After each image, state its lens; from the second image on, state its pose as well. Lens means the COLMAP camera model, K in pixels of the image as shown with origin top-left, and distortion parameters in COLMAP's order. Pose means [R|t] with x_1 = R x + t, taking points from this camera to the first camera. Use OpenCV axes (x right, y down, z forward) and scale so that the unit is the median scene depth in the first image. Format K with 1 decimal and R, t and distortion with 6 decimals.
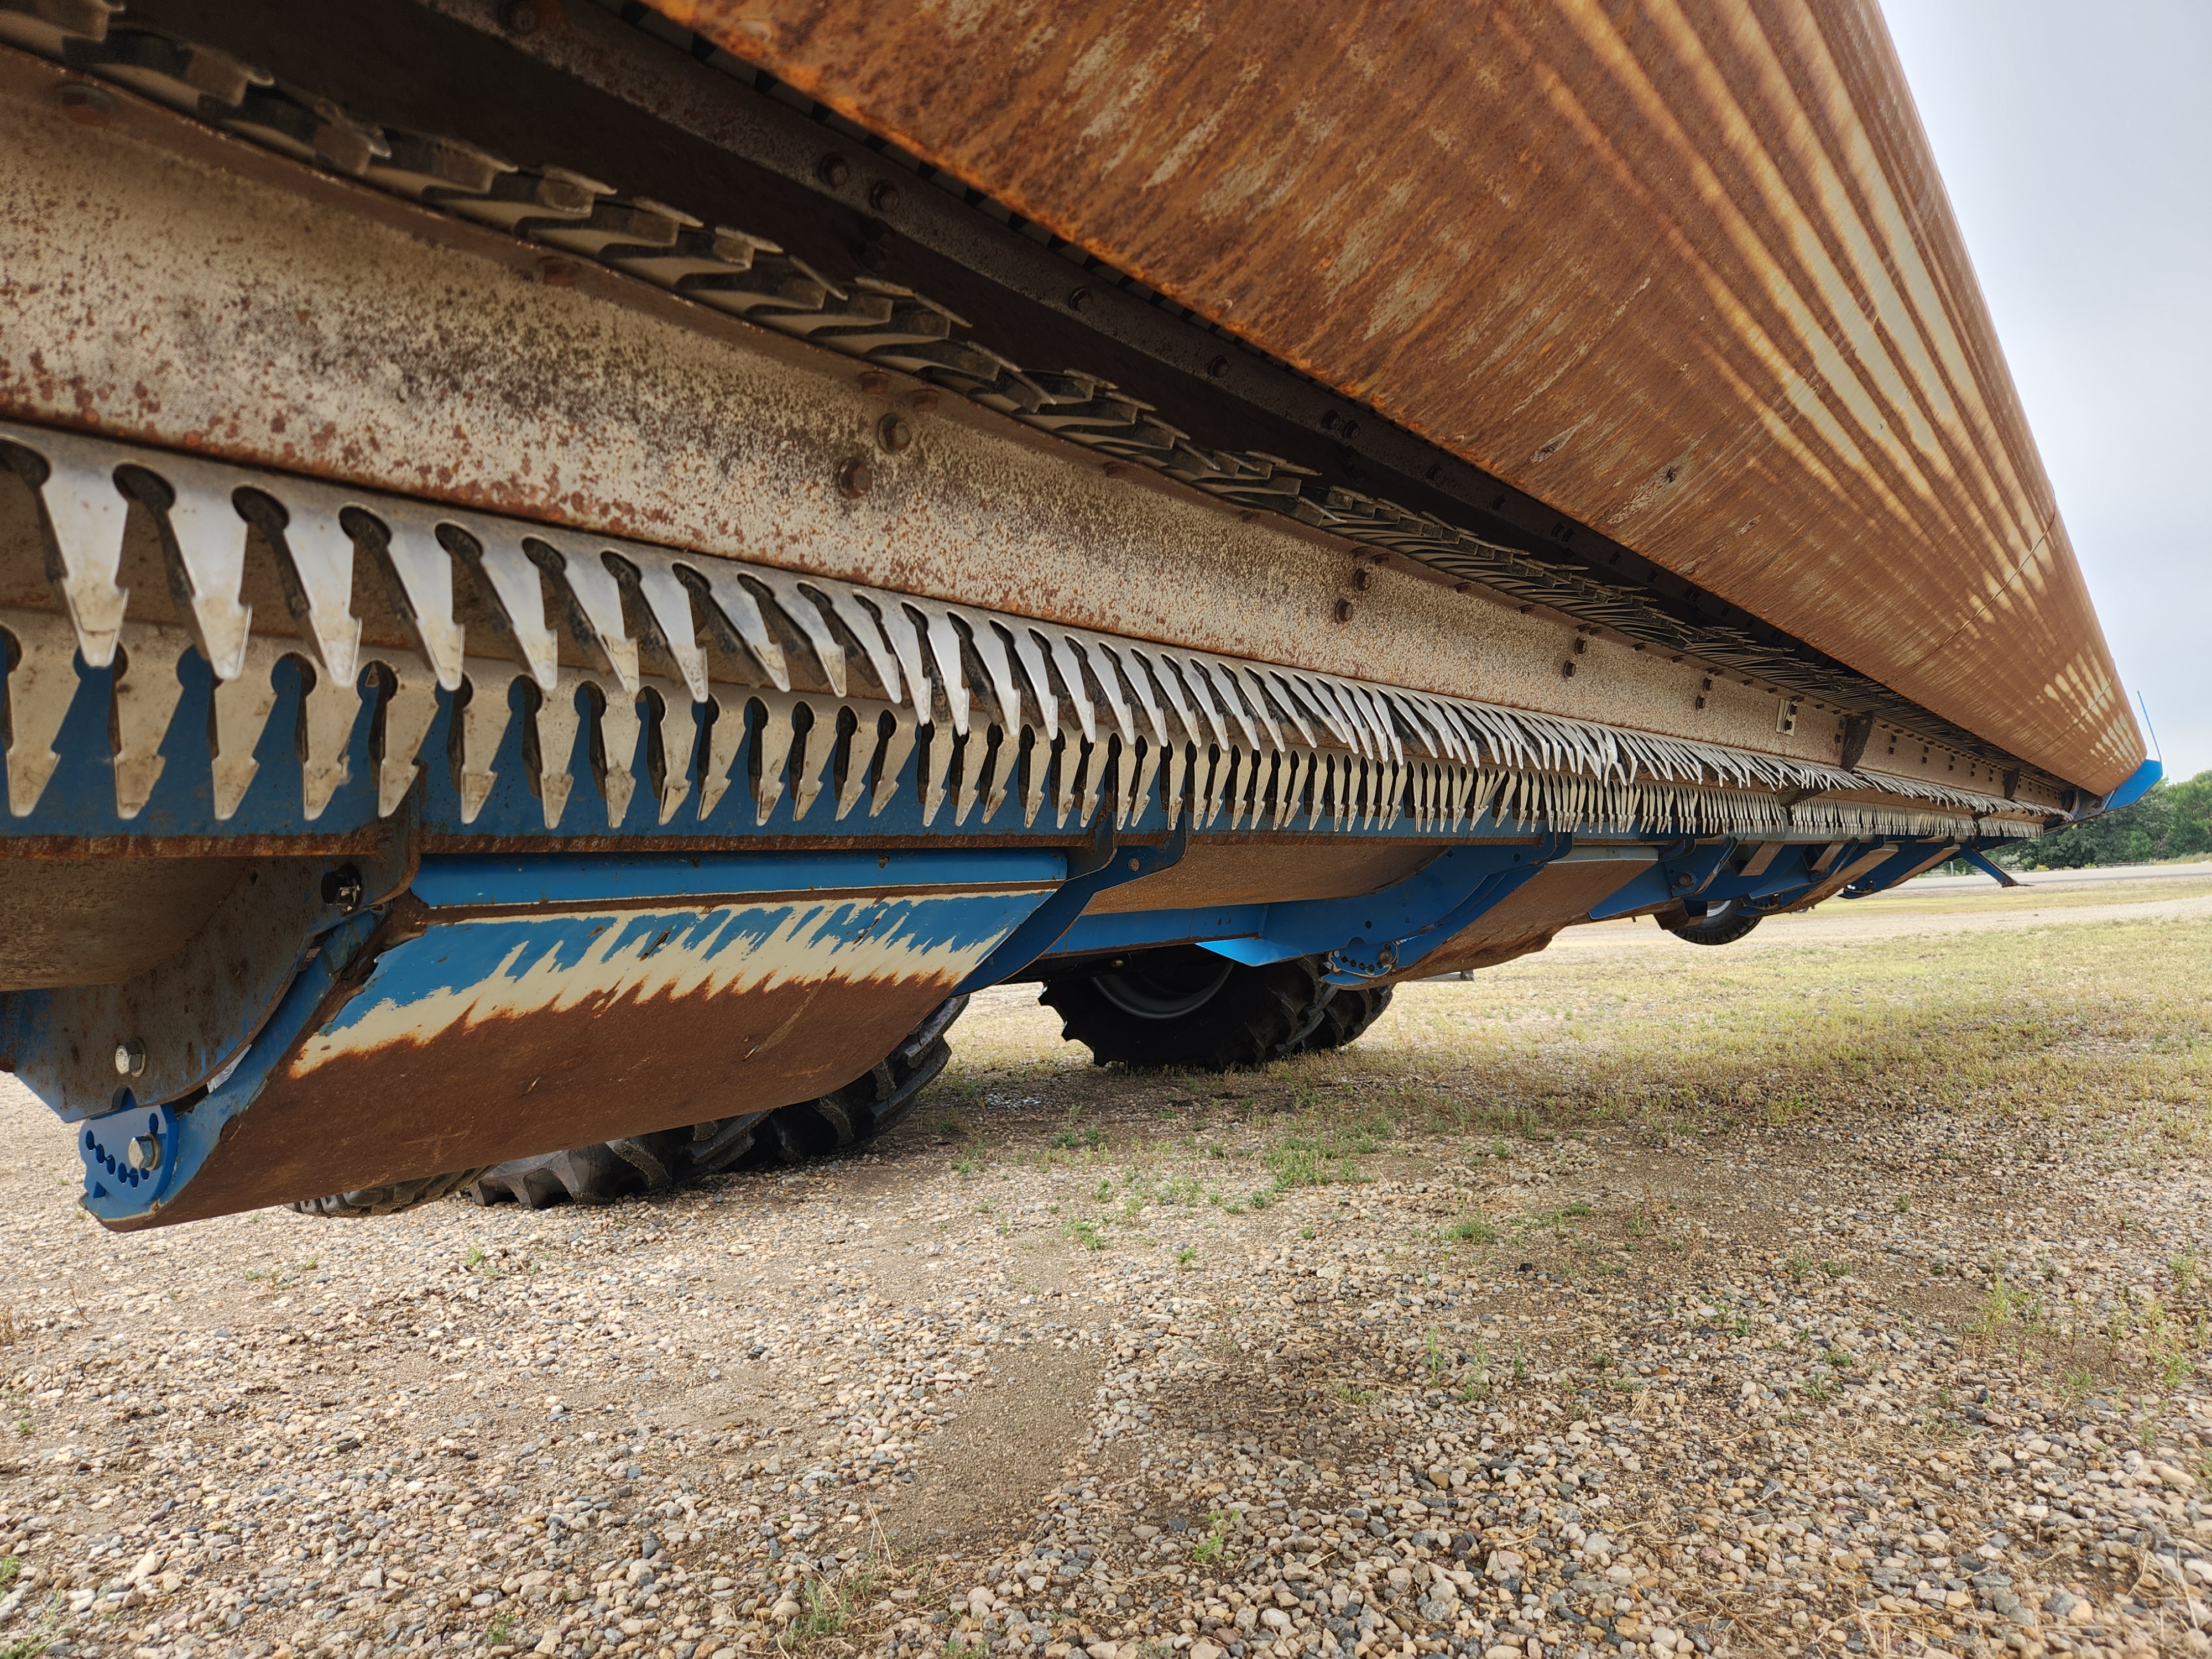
lens RADIAL K [[1496.7, 0, 1111.5], [0, 1496.7, 828.2], [0, 0, 1]] dist [0.079527, -0.075797]
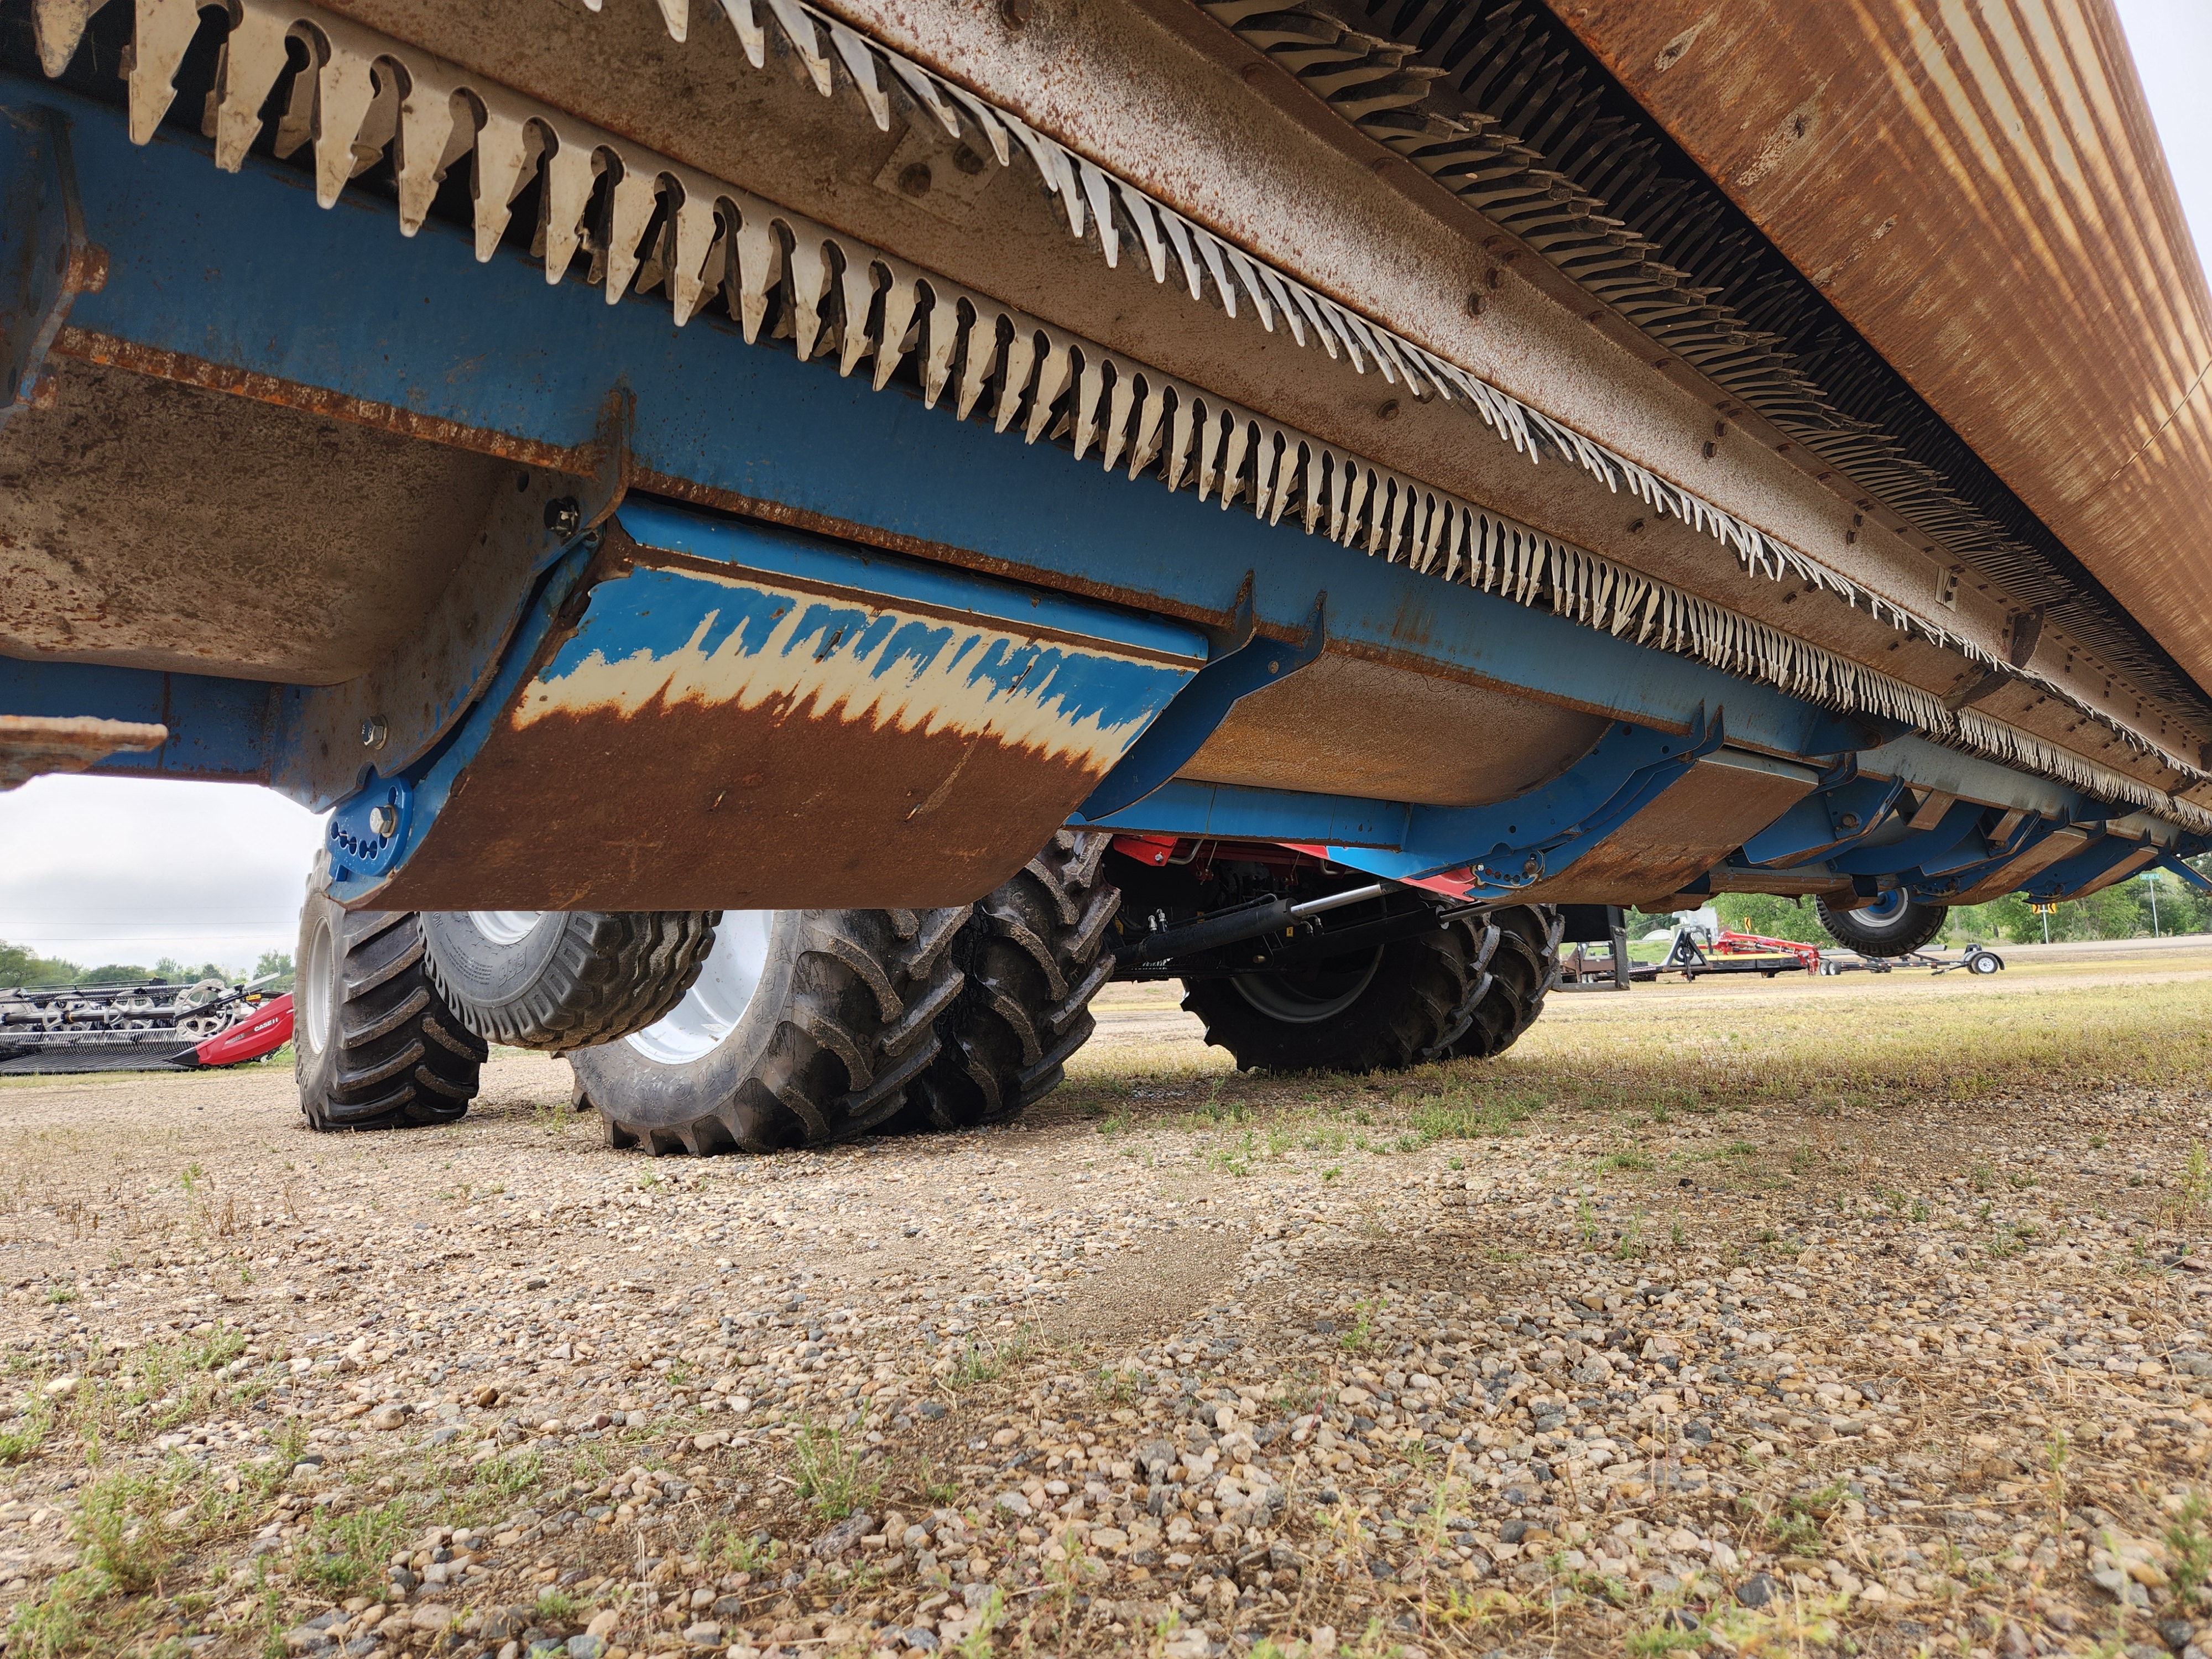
lens RADIAL K [[1490.7, 0, 1098.5], [0, 1490.7, 832.4], [0, 0, 1]] dist [0.085069, -0.081920]
pose [[0.994705, -0.008815, -0.102389, -0.000762], [0.003142, 0.998458, -0.055429, 0.194154], [0.102720, 0.054813, 0.993199, -0.029416]]
